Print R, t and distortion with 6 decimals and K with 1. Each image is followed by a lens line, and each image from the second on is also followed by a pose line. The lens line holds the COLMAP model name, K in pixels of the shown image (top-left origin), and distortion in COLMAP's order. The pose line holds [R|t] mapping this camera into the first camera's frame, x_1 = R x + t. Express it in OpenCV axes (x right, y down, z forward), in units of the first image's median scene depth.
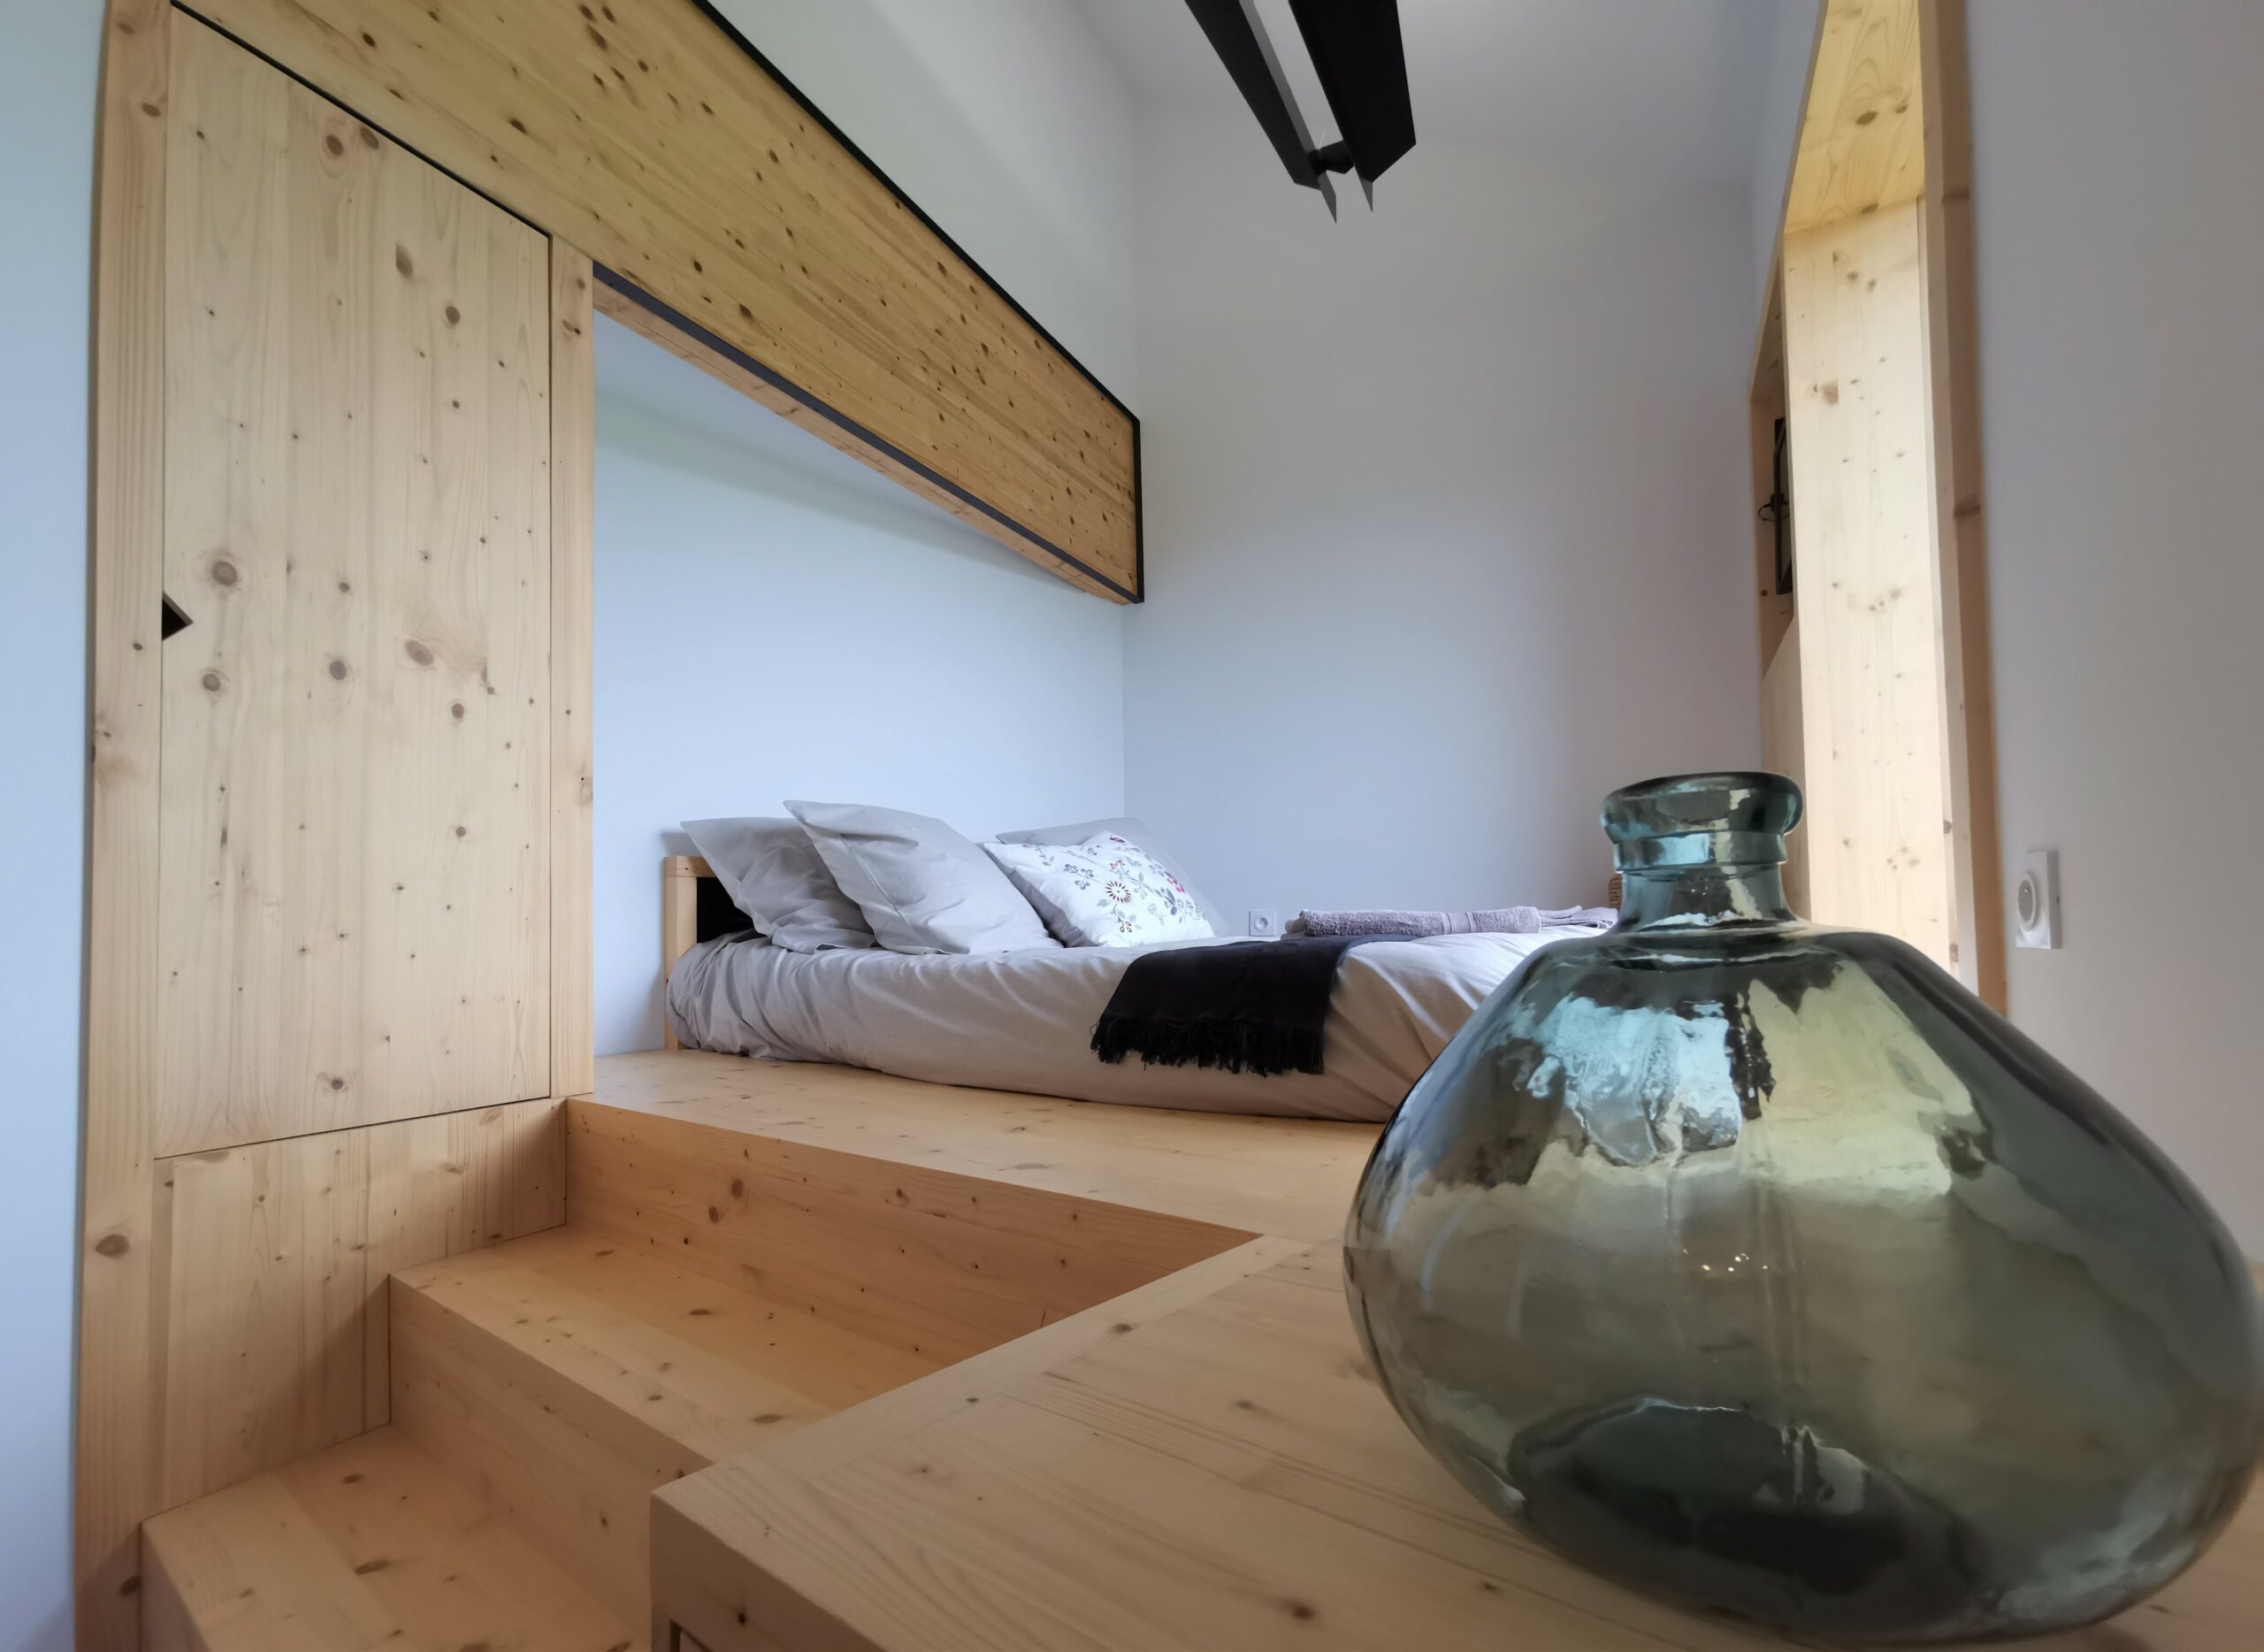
lens RADIAL K [[1034.6, 0, 1127.4], [0, 1034.6, 888.5], [0, 0, 1]] dist [-0.004971, 0.000399]
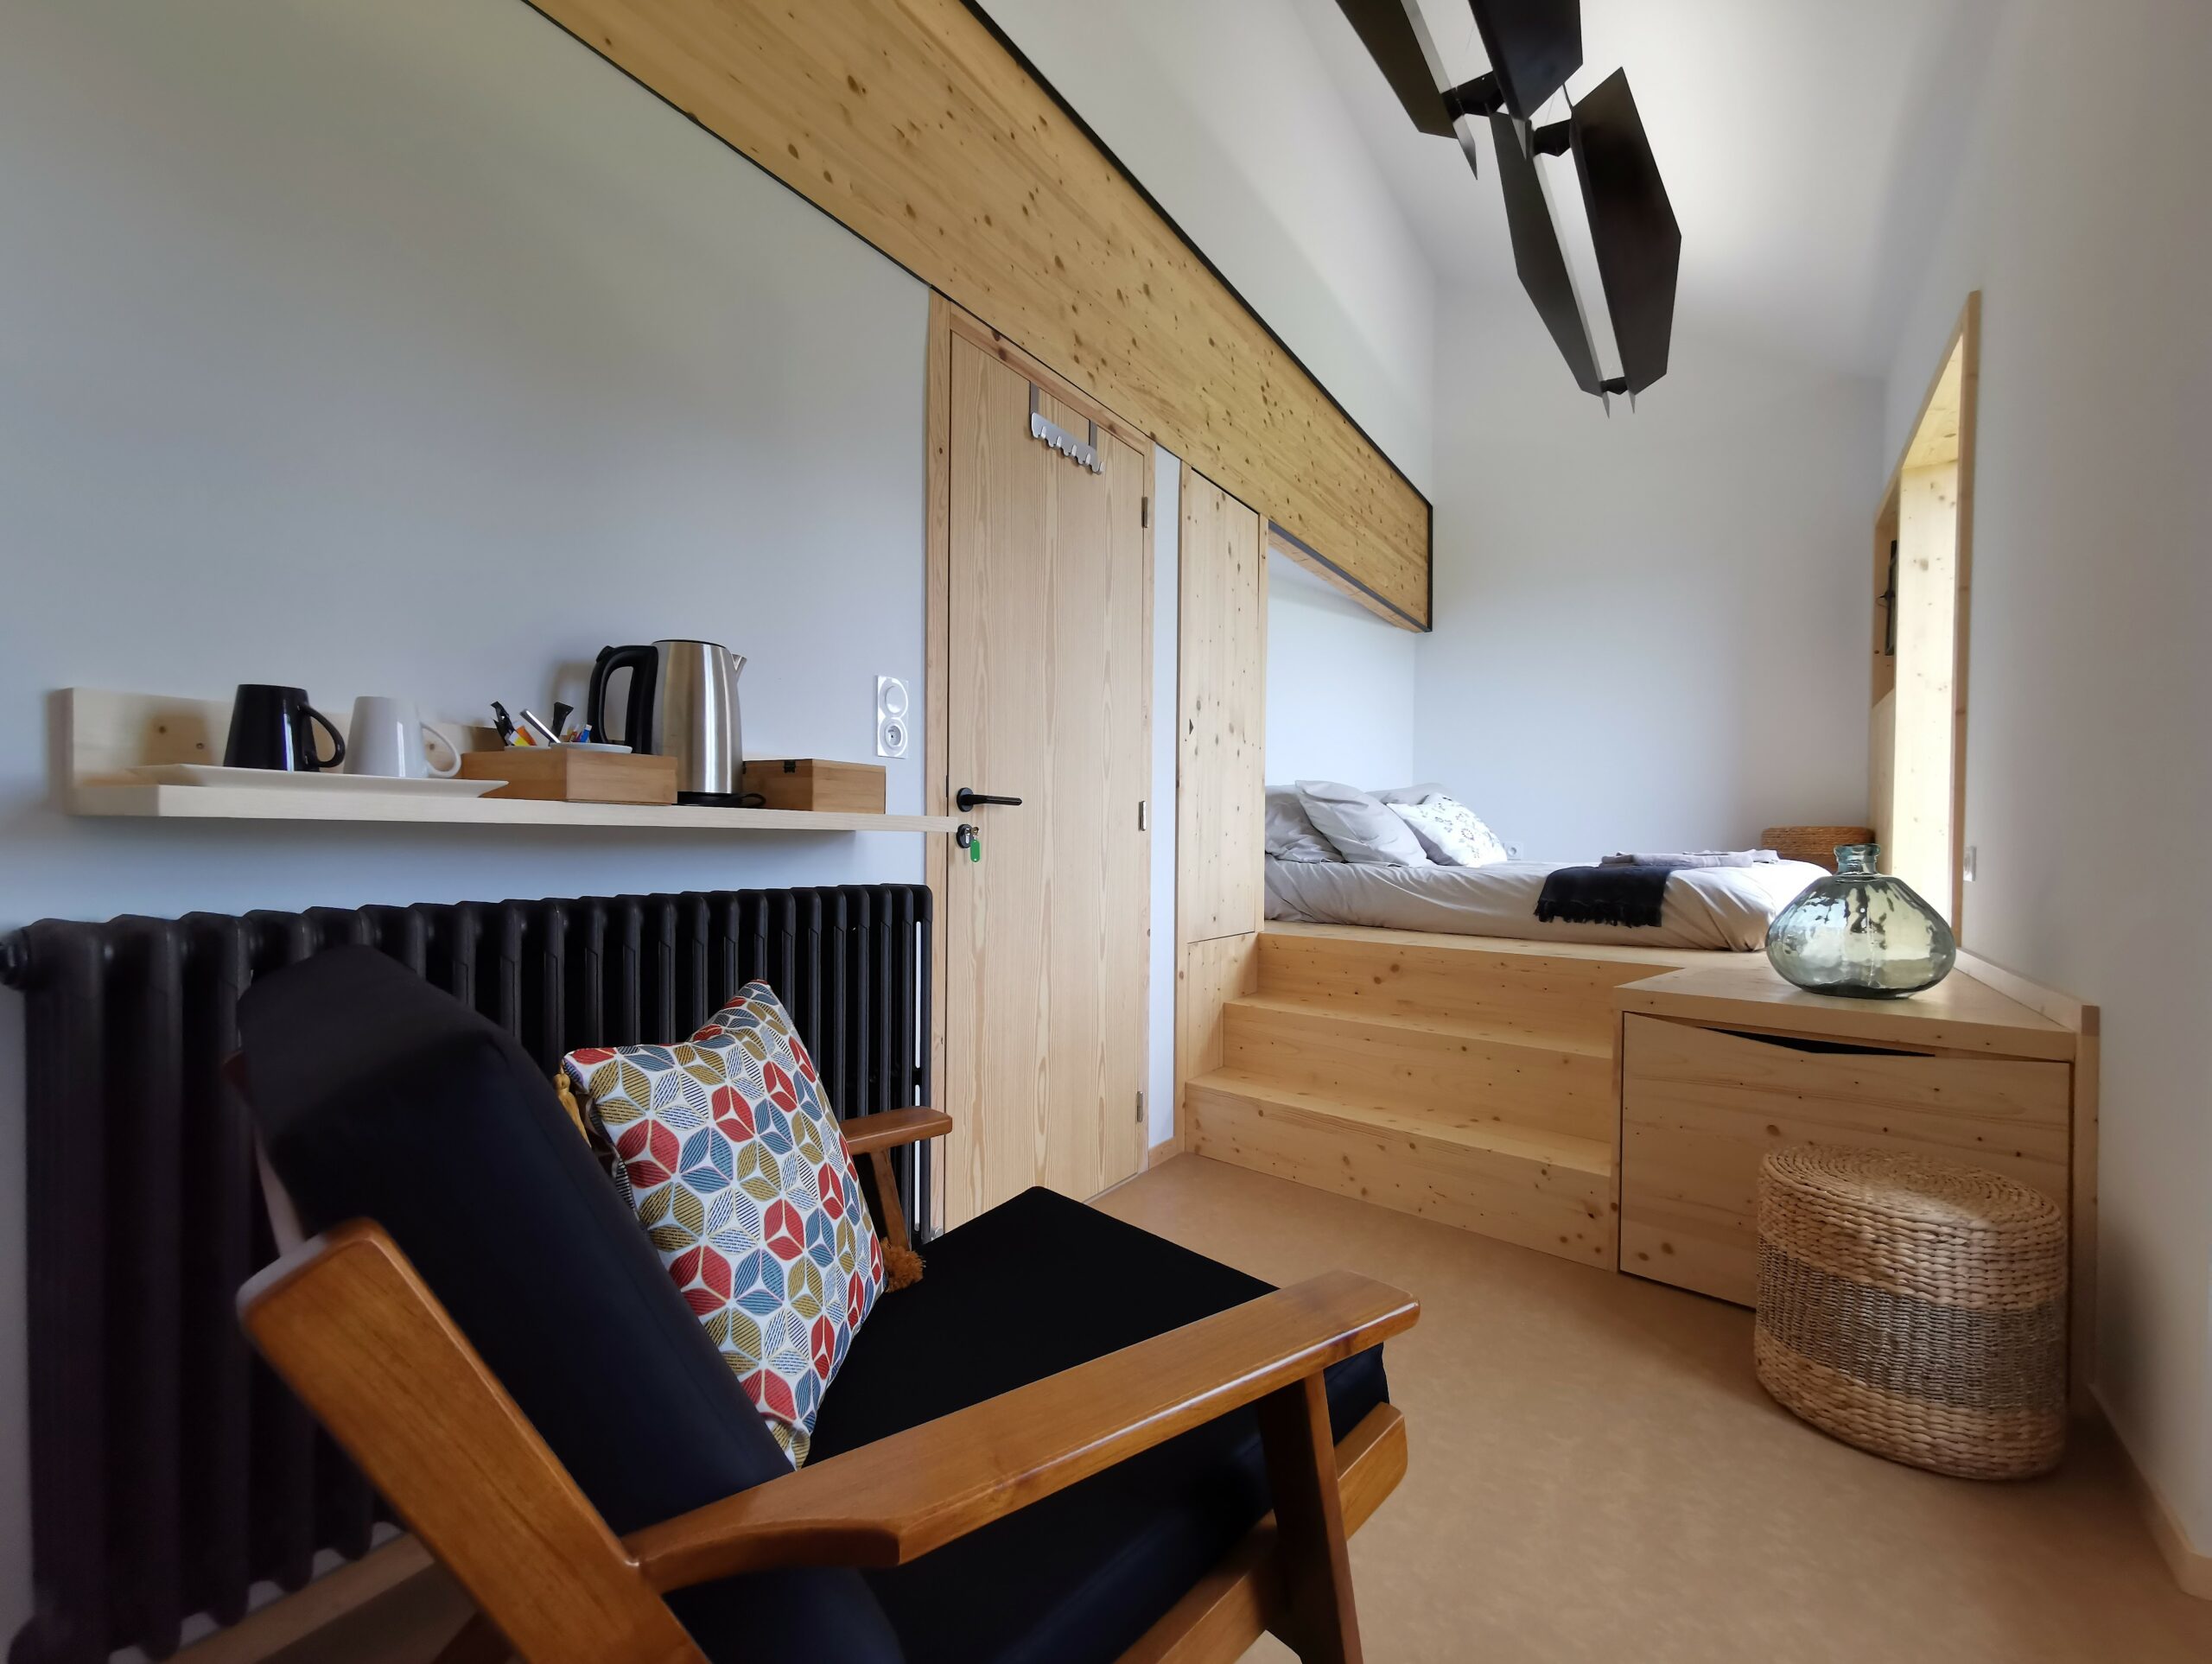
lens RADIAL K [[1027.7, 0, 1113.9], [0, 1027.7, 843.0], [0, 0, 1]] dist [0.015819, -0.000395]
pose [[0.997231, 0.024707, -0.070142, -0.516840], [-0.021413, 0.998649, 0.047345, -0.053629], [0.071217, -0.045712, 0.996413, -0.817151]]
